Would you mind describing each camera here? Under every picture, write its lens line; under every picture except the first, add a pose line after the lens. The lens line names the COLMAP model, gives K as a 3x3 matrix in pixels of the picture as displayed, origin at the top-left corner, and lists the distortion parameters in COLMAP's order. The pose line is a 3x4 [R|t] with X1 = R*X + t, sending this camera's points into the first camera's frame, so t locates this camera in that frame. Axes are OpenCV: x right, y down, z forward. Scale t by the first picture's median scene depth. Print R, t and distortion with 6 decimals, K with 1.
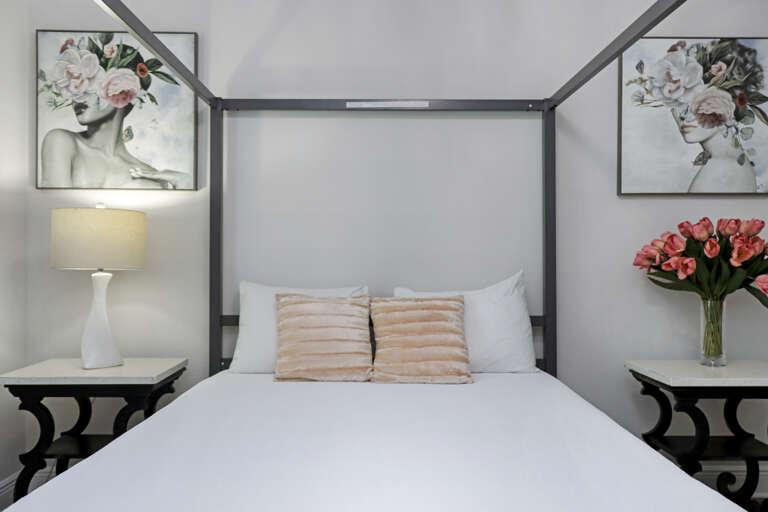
lens RADIAL K [[640.8, 0, 384.0], [0, 640.8, 256.0], [0, 0, 1]] dist [0.001655, -0.002494]
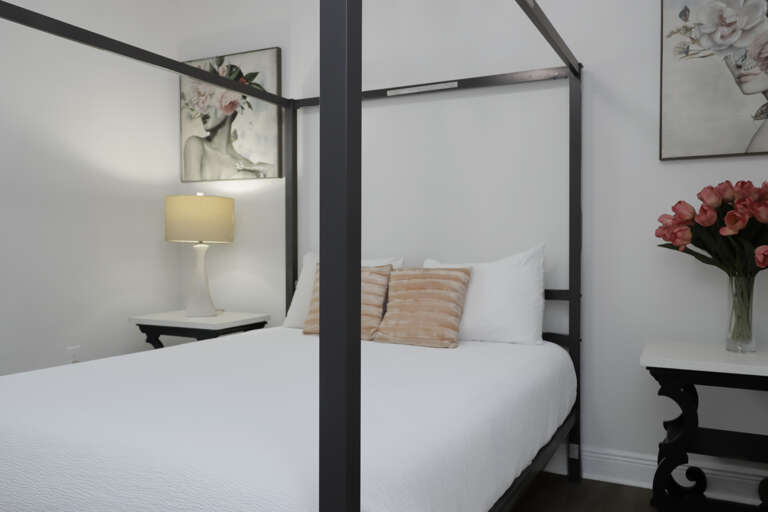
lens RADIAL K [[640.8, 0, 384.0], [0, 640.8, 256.0], [0, 0, 1]] dist [0.001655, -0.002494]
pose [[0.886158, 0.008026, -0.463314, 0.449163], [0.003261, 0.999717, 0.023555, 0.018106], [0.463372, -0.022384, 0.885881, 0.012059]]
